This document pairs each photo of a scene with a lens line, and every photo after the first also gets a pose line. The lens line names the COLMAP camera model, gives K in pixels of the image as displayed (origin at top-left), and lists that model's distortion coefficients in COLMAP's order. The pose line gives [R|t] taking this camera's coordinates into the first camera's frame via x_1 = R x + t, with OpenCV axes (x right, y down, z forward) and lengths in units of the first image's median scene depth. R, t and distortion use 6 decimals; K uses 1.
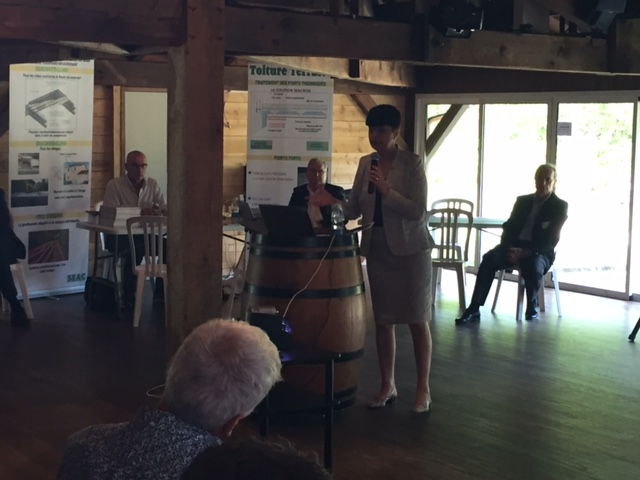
lens RADIAL K [[1170.8, 0, 335.5], [0, 1170.8, 225.5], [0, 0, 1]] dist [0.101109, 0.000000]
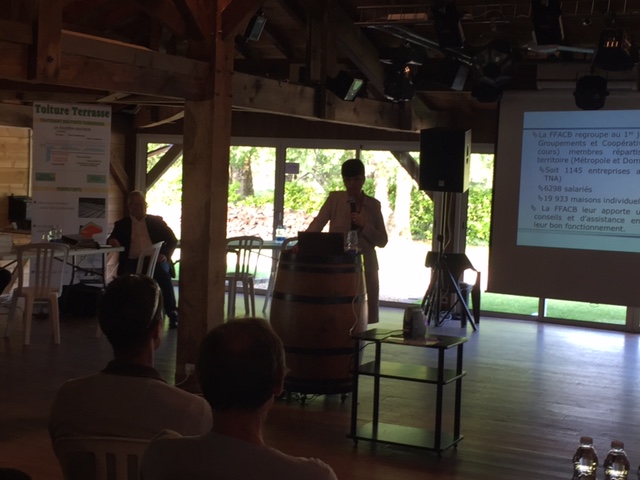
lens RADIAL K [[1087.5, 0, 317.6], [0, 1087.5, 238.4], [0, 0, 1]] dist [0.097053, 0.000000]
pose [[0.876036, -0.012639, 0.482080, -0.348444], [0.016349, 0.999860, -0.003497, -0.003716], [-0.481968, 0.010945, 0.876120, -0.021186]]
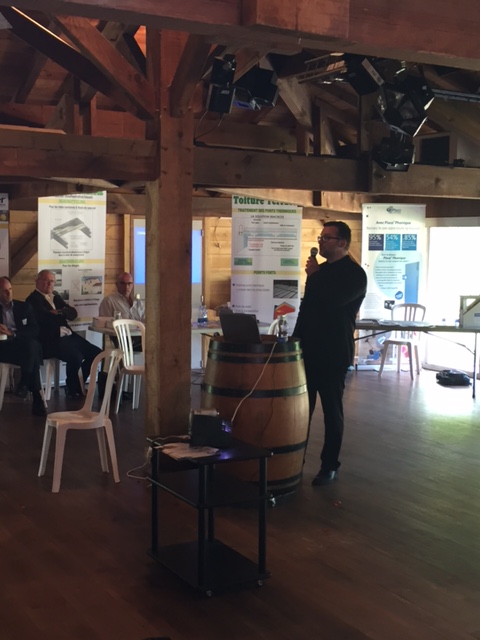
lens RADIAL K [[911.8, 0, 243.2], [0, 911.8, 319.7], [0, 0, 1]] dist [0.055336, 0.000000]
pose [[0.995775, 0.003727, -0.091748, 0.025096], [-0.003883, 0.999991, -0.001513, -0.007088], [0.091742, 0.001863, 0.995781, 0.057260]]
